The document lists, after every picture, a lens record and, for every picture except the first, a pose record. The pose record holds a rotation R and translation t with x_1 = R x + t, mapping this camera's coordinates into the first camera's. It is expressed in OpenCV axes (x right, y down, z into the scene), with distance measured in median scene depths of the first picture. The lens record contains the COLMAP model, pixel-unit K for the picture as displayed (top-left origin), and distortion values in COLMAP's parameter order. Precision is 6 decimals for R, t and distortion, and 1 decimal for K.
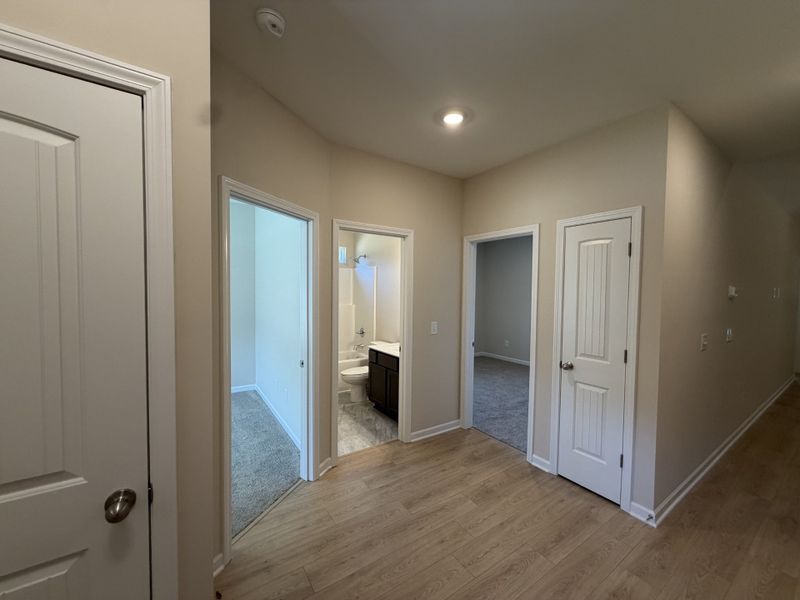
lens RADIAL K [[321.0, 0, 399.1], [0, 321.0, 301.4], [0, 0, 1]] dist [0.002068, 0.000421]
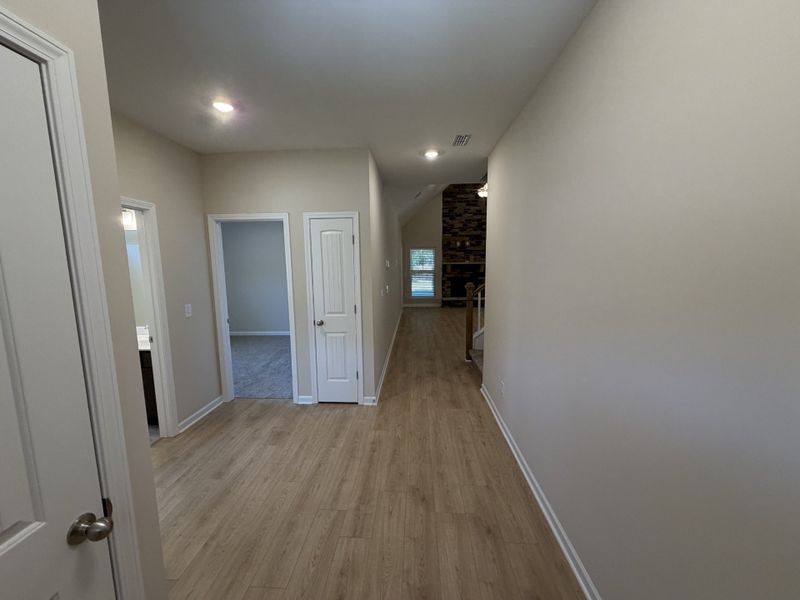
lens RADIAL K [[321.0, 0, 399.1], [0, 321.0, 301.4], [0, 0, 1]] dist [0.002068, 0.000421]
pose [[0.601848, -0.120892, 0.789407, -0.325967], [0.049791, 0.992233, 0.113993, -0.026780], [-0.797057, -0.029301, 0.603193, -0.086553]]
